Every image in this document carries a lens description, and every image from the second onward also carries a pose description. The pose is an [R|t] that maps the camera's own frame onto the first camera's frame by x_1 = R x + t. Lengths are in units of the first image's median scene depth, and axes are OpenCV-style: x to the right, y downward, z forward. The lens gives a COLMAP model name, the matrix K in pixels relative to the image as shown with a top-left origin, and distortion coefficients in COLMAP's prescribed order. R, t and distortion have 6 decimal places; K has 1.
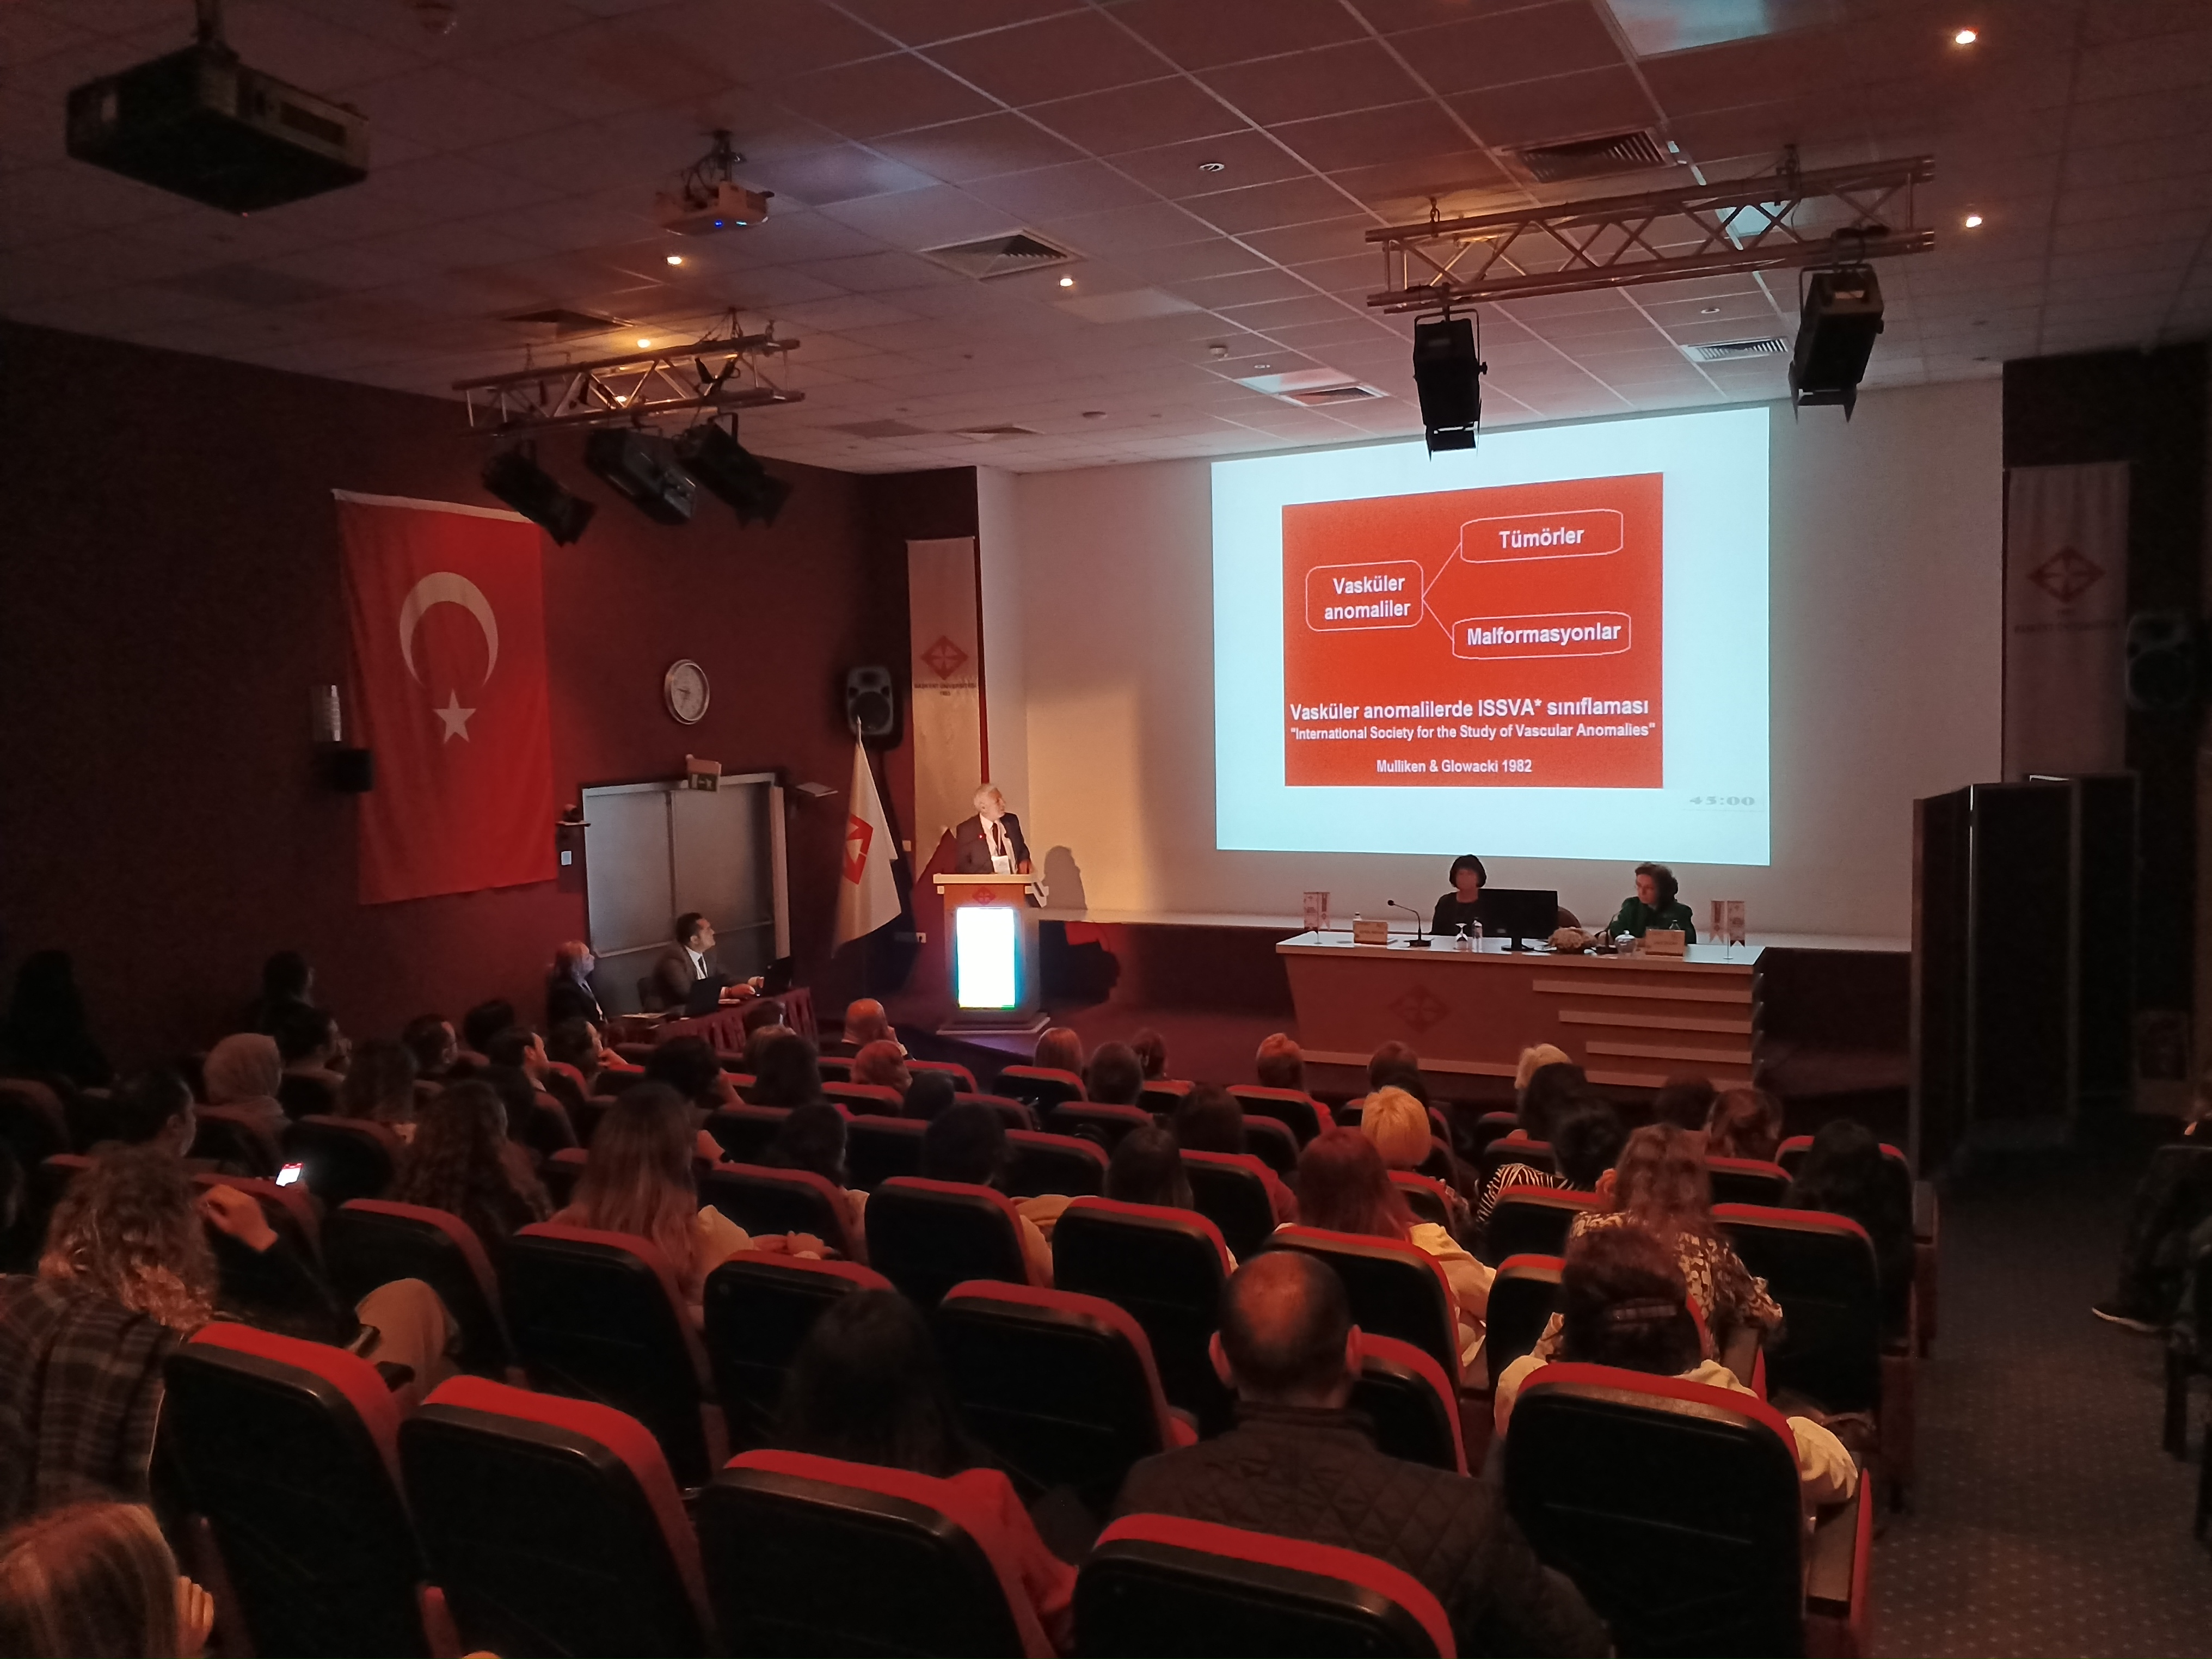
lens RADIAL K [[1754.6, 0, 1085.1], [0, 1754.6, 812.8], [0, 0, 1]] dist [0.075361, -0.113839]
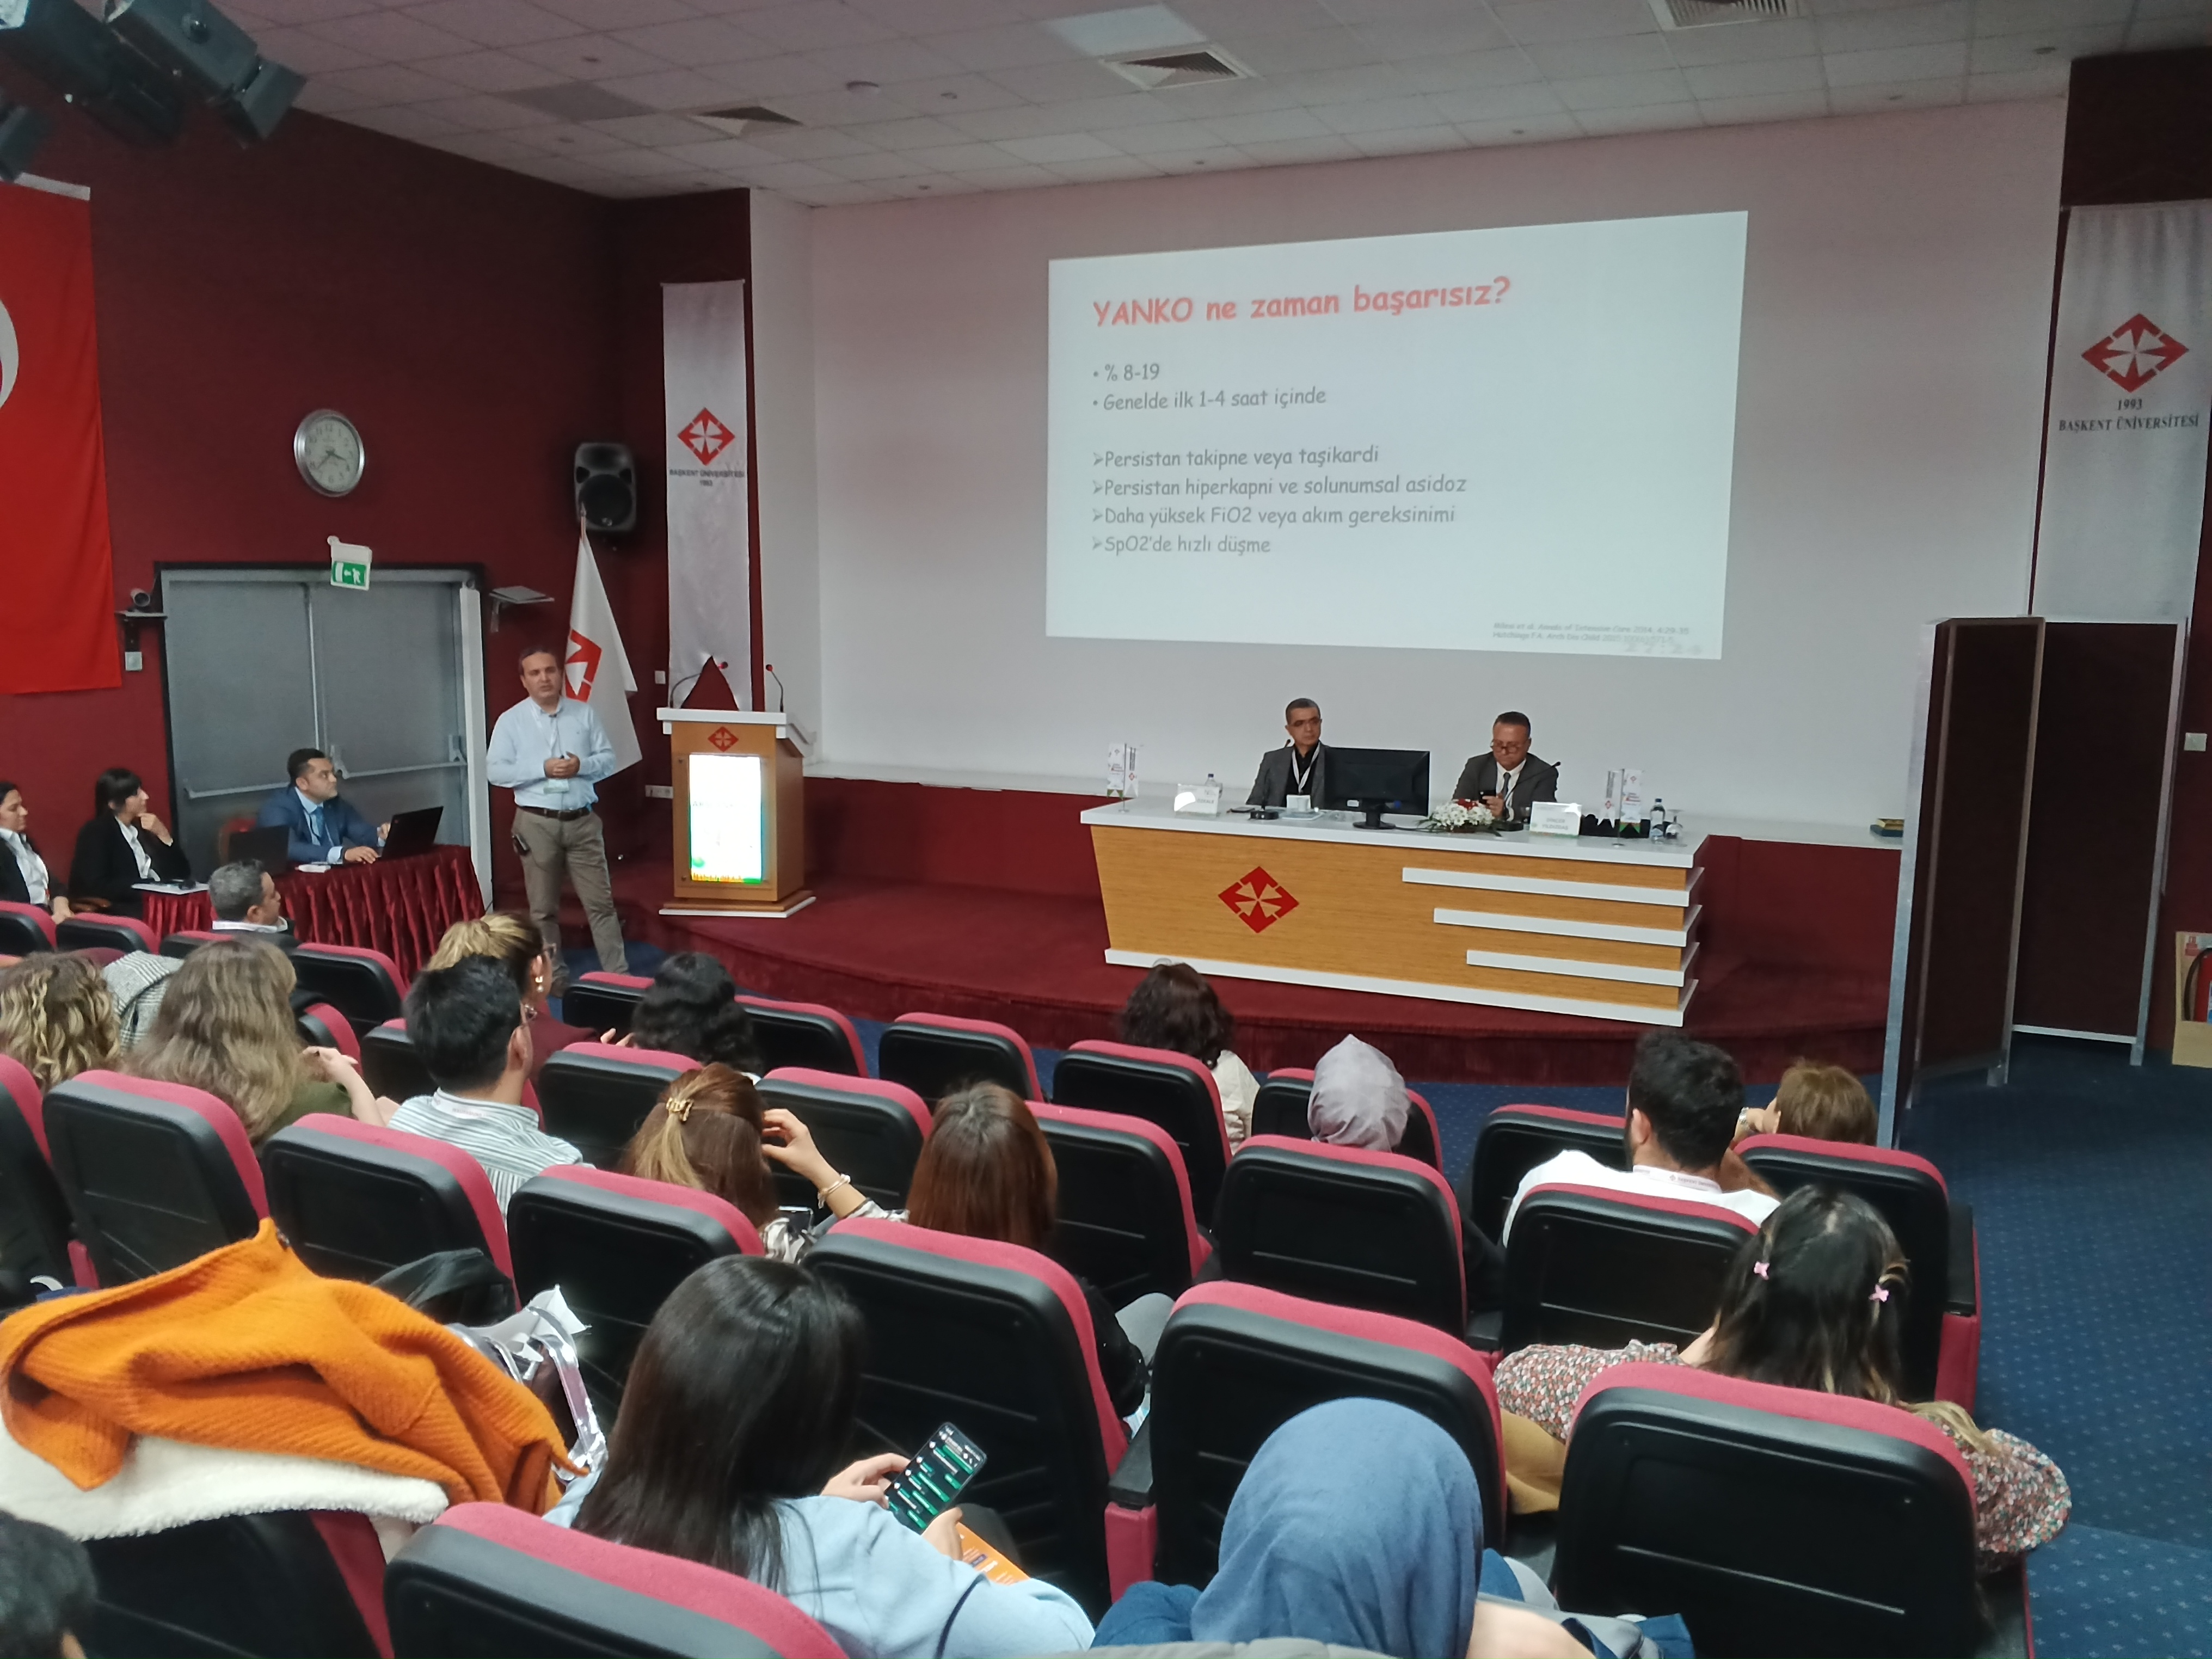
lens RADIAL K [[1754.6, 0, 1090.3], [0, 1754.6, 826.5], [0, 0, 1]] dist [0.075361, -0.113839]
pose [[0.998485, 0.033884, 0.043347, 0.067641], [-0.037206, 0.996237, 0.078275, 0.018200], [-0.040532, -0.079769, 0.995989, 0.200265]]
